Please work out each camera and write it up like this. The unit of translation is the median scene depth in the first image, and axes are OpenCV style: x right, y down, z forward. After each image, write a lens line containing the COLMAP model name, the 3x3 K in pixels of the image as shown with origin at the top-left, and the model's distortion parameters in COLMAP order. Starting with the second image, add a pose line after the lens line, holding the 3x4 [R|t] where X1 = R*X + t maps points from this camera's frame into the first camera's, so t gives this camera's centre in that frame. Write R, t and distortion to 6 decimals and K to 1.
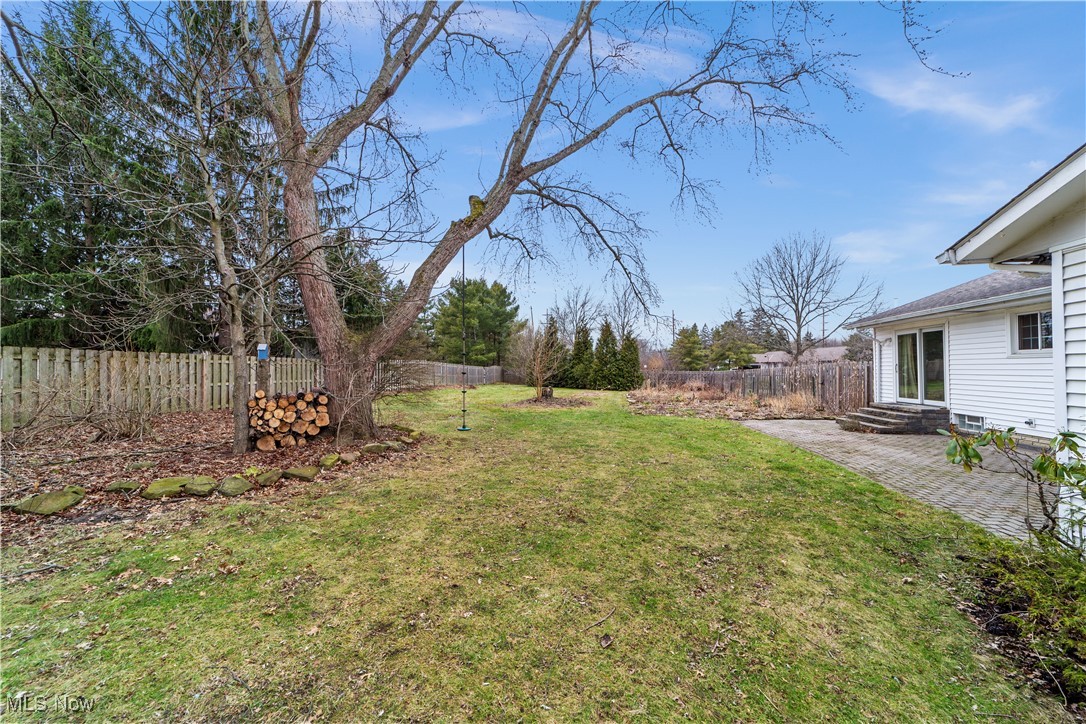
lens RADIAL K [[420.3, 0, 545.1], [0, 420.3, 363.6], [0, 0, 1]] dist [-0.008489, 0.002491]
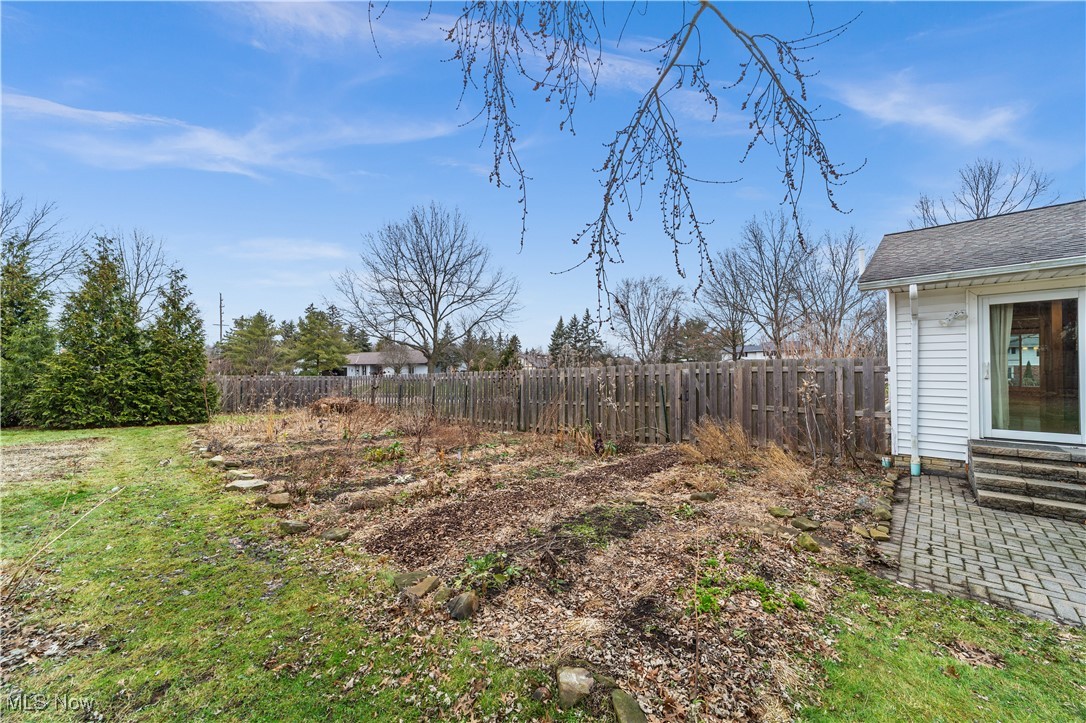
lens RADIAL K [[420.3, 0, 548.4], [0, 420.3, 367.6], [0, 0, 1]] dist [-0.008489, 0.002491]
pose [[0.554469, 0.004739, 0.832191, 0.147728], [-0.007955, 0.999968, -0.000394, 0.013124], [-0.832167, -0.006402, 0.554489, 1.272030]]
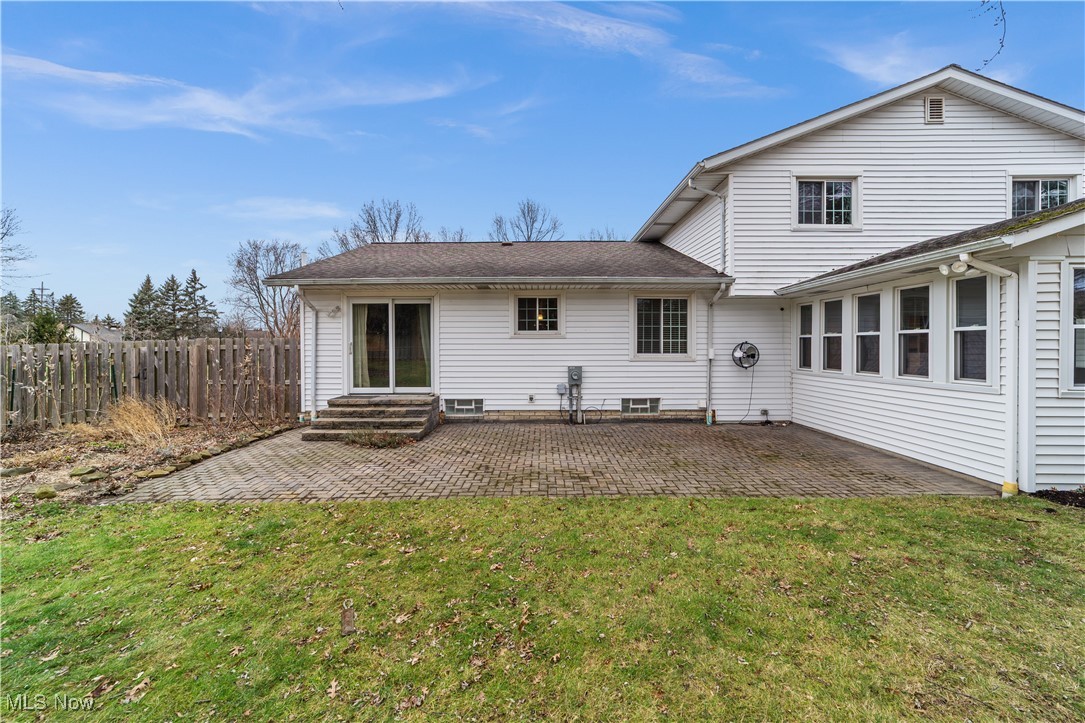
lens RADIAL K [[419.9, 0, 545.3], [0, 419.9, 357.6], [0, 0, 1]] dist [-0.008489, 0.002491]
pose [[-0.154175, -0.026904, 0.987677, 0.063846], [-0.010611, 0.999617, 0.025573, 0.005145], [-0.987987, -0.006538, -0.154401, 0.849324]]
